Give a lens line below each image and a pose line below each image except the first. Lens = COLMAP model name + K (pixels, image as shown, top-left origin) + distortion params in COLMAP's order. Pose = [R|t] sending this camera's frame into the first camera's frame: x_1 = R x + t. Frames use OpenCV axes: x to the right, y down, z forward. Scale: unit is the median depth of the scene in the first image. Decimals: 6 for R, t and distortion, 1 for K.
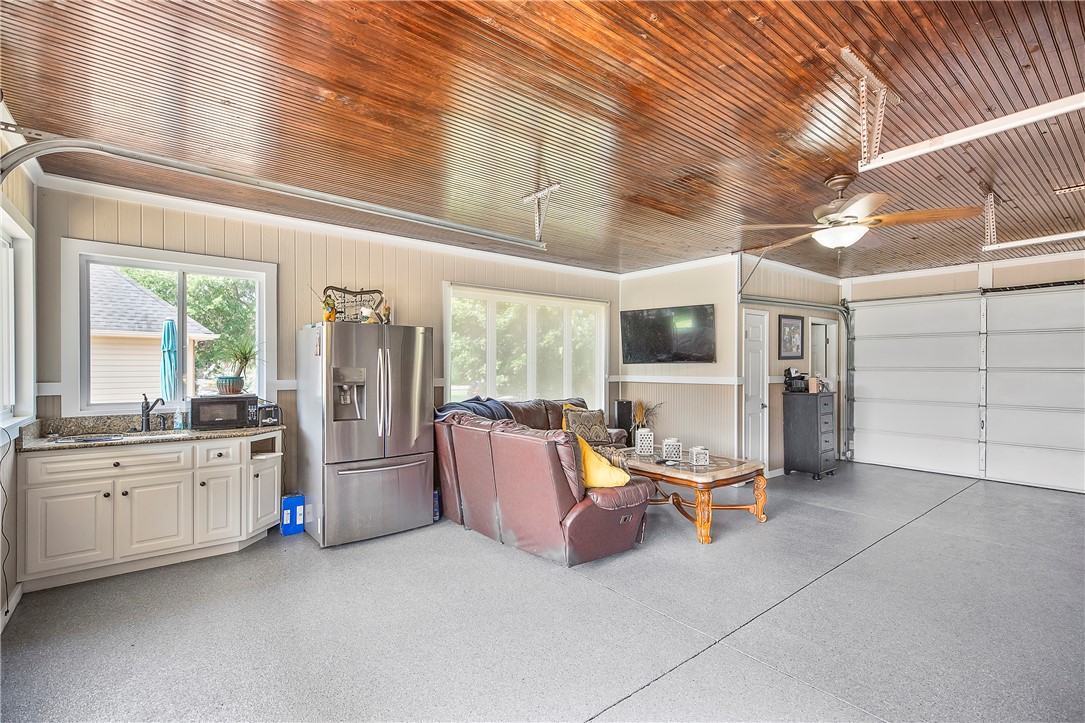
lens RADIAL K [[498.1, 0, 542.9], [0, 498.1, 364.3], [0, 0, 1]] dist [0.001180, 0.000238]
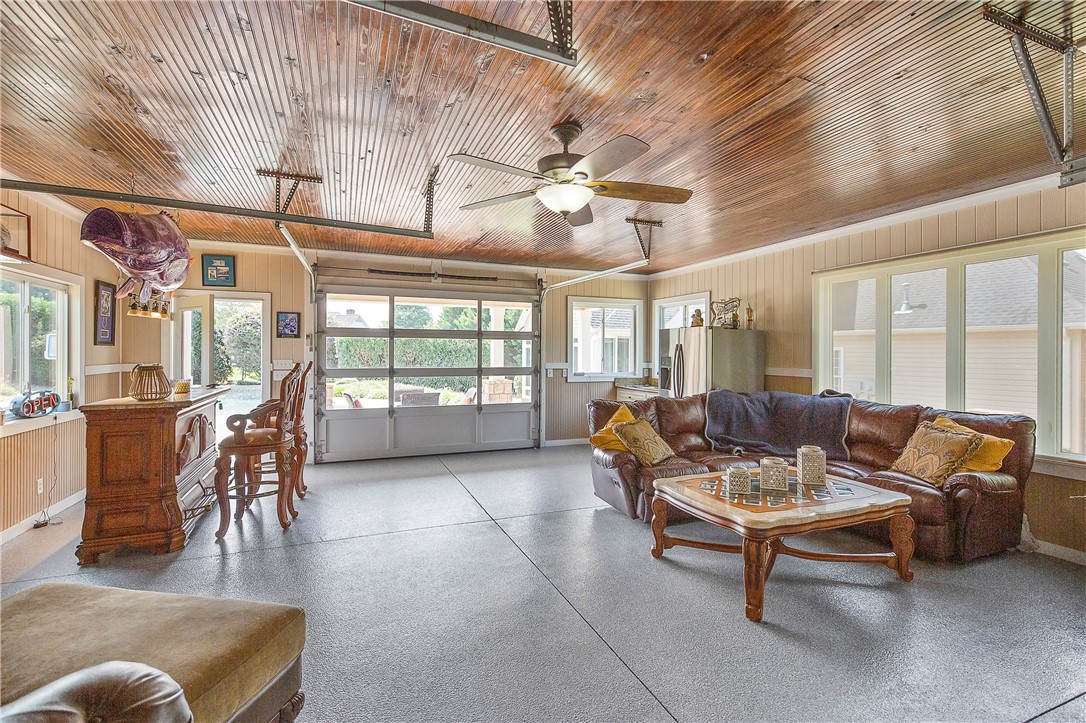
lens RADIAL K [[498.5, 0, 545.3], [0, 498.5, 356.3], [0, 0, 1]] dist [0.001180, 0.000238]
pose [[-0.282420, 0.003201, -0.959285, 0.825997], [-0.001133, 0.999993, 0.003670, -0.010784], [0.959290, 0.002123, -0.282415, 0.759765]]
